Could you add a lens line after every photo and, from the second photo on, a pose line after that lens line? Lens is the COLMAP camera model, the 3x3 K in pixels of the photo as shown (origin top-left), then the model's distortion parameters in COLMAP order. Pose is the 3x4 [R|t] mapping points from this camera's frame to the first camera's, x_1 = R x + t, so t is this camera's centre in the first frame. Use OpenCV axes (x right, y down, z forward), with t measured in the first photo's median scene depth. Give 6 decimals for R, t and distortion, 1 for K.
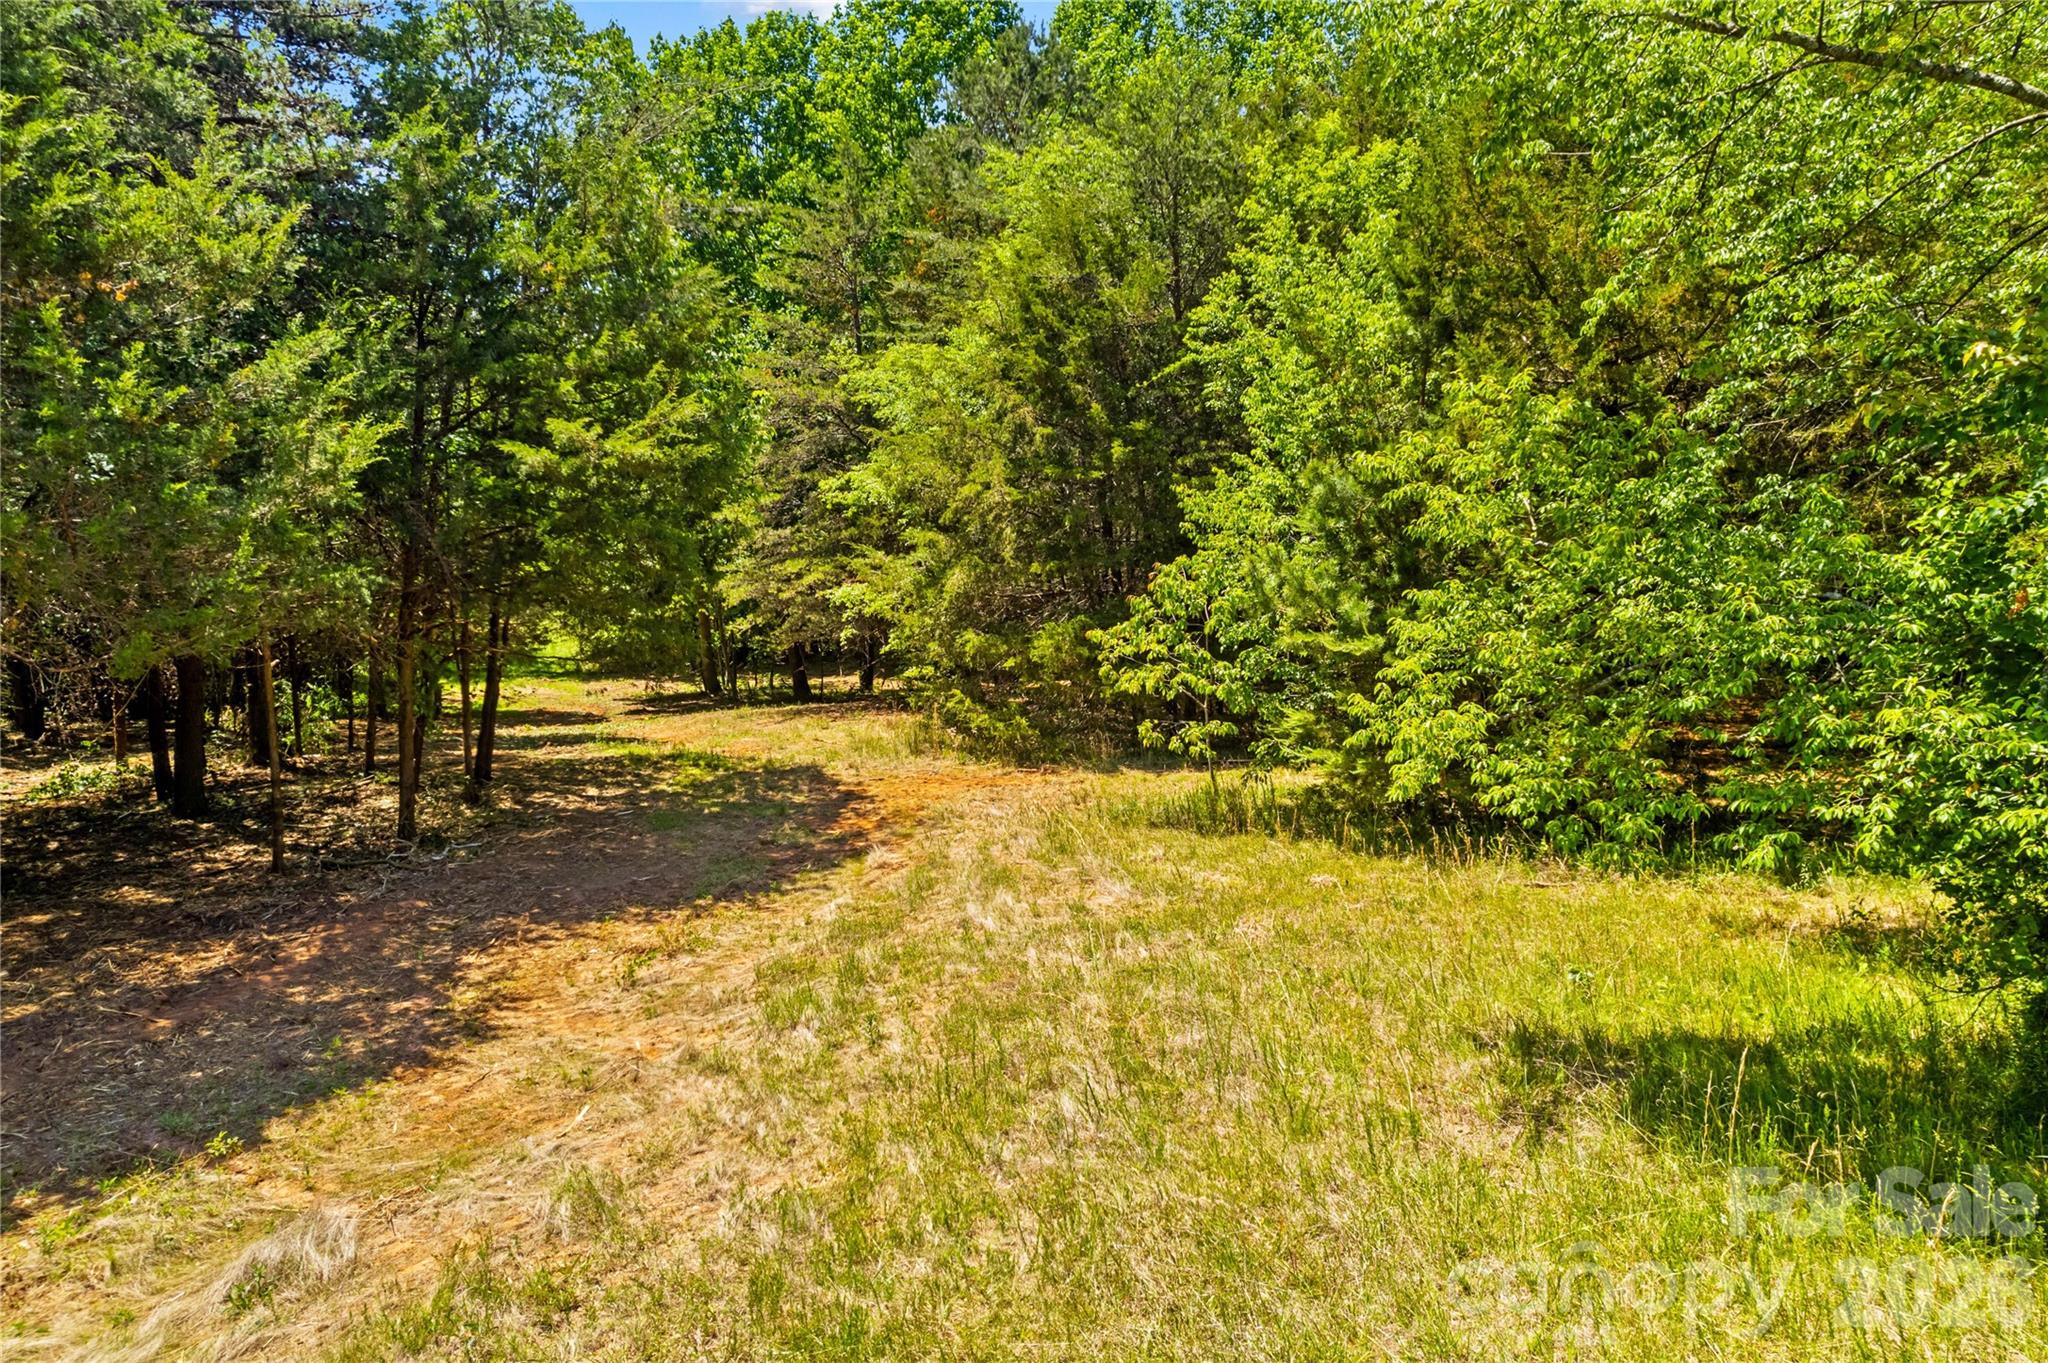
lens RADIAL K [[1329.1, 0, 1022.5], [0, 1329.1, 689.4], [0, 0, 1]] dist [-0.066441, 0.061401]
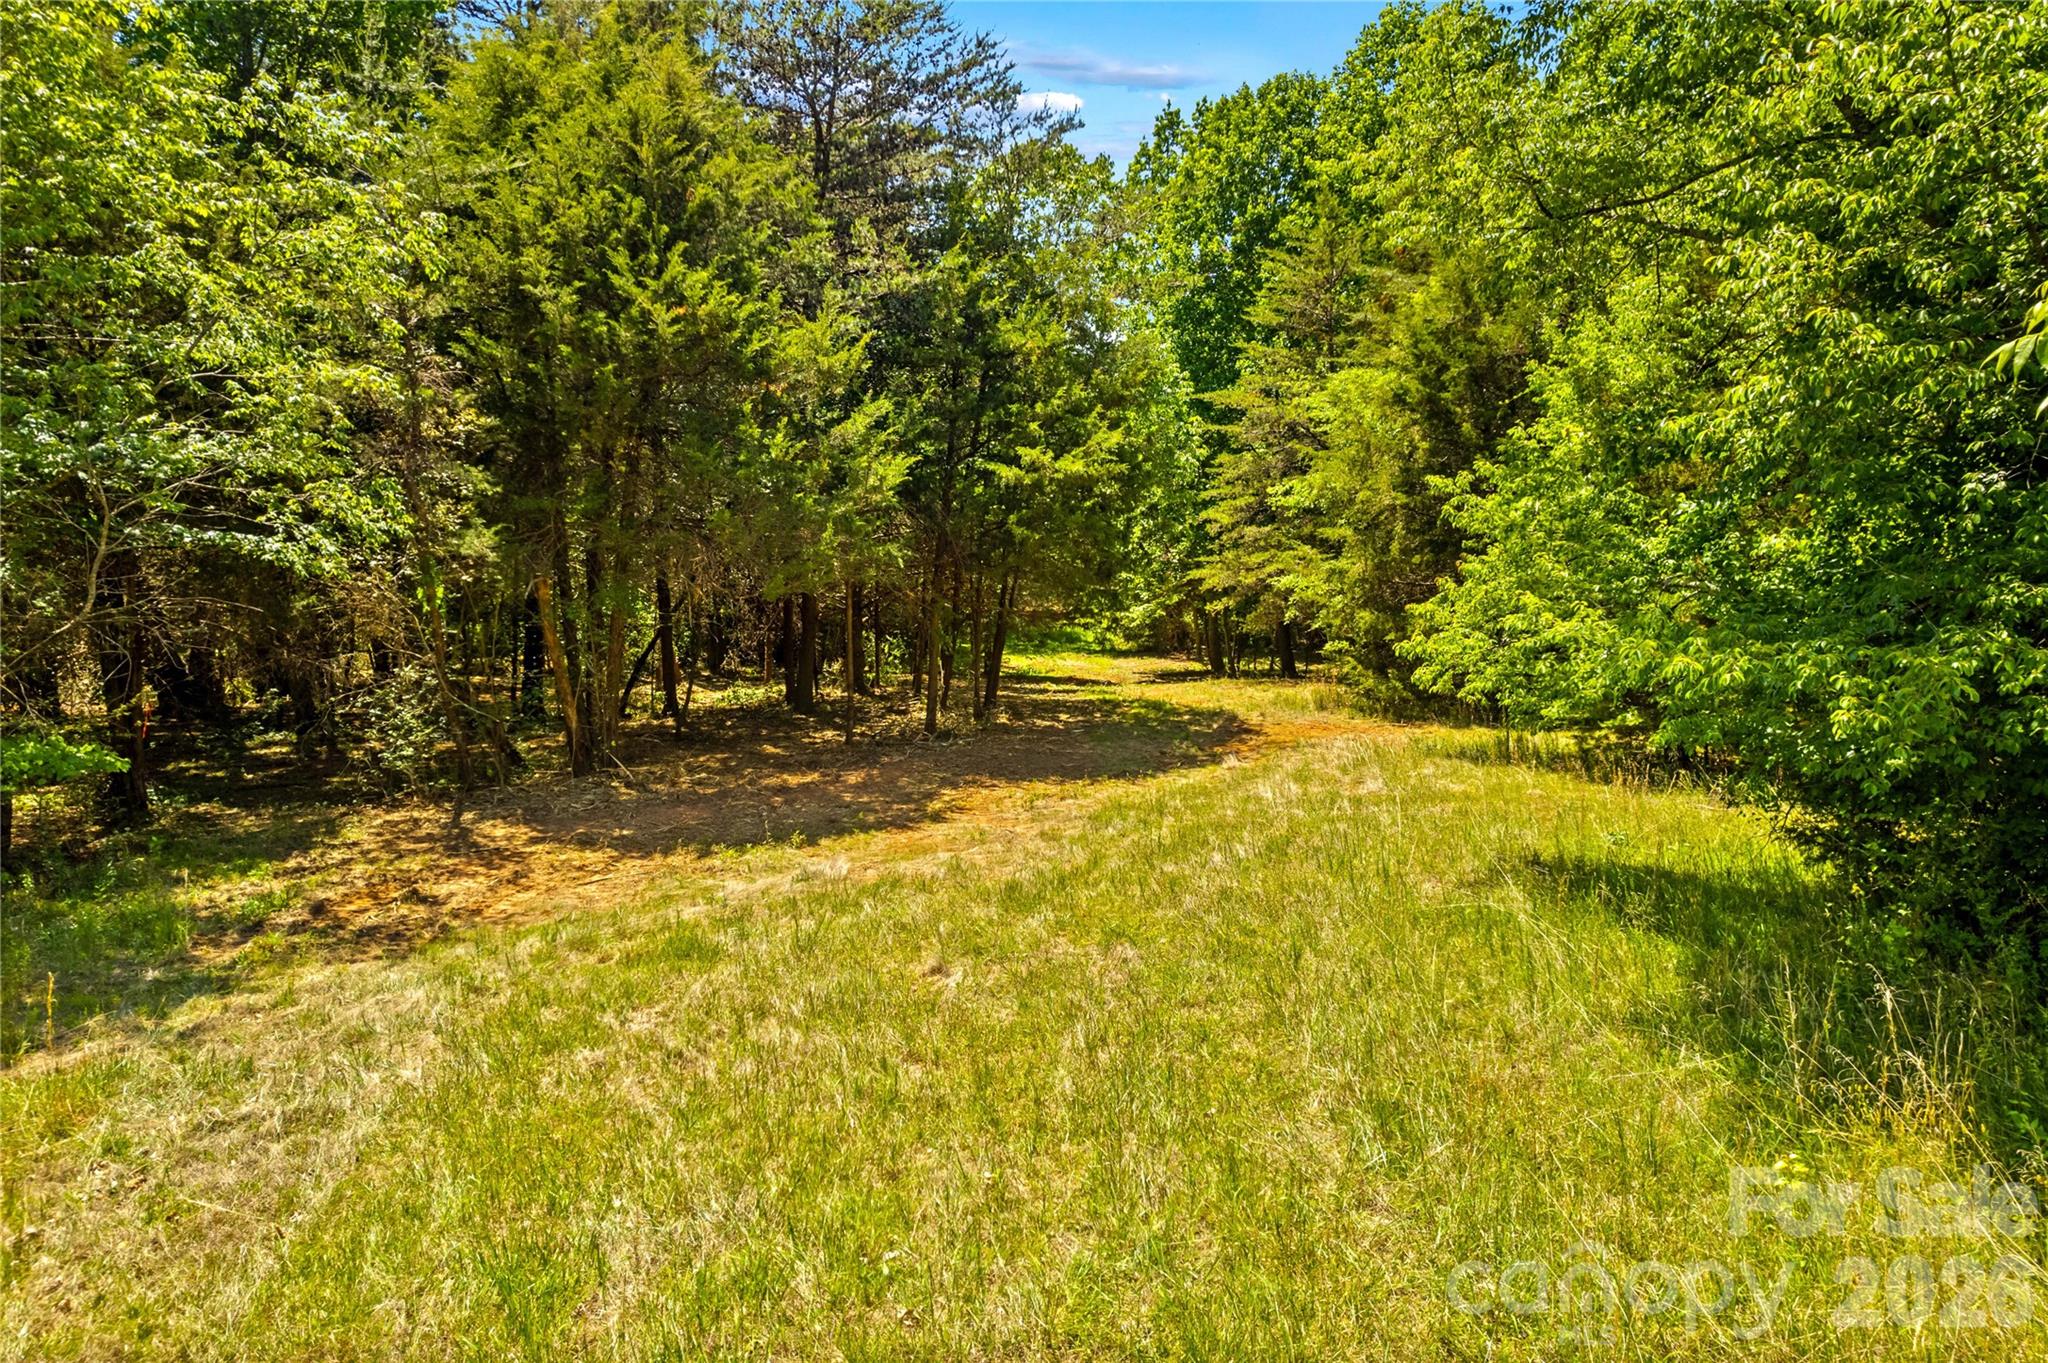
lens RADIAL K [[1329.1, 0, 1022.5], [0, 1329.1, 689.4], [0, 0, 1]] dist [-0.066441, 0.061401]
pose [[0.912452, 0.053964, -0.405609, 0.260283], [-0.054270, 0.998468, 0.010756, 0.050228], [0.405568, 0.012198, 0.913983, -0.362859]]
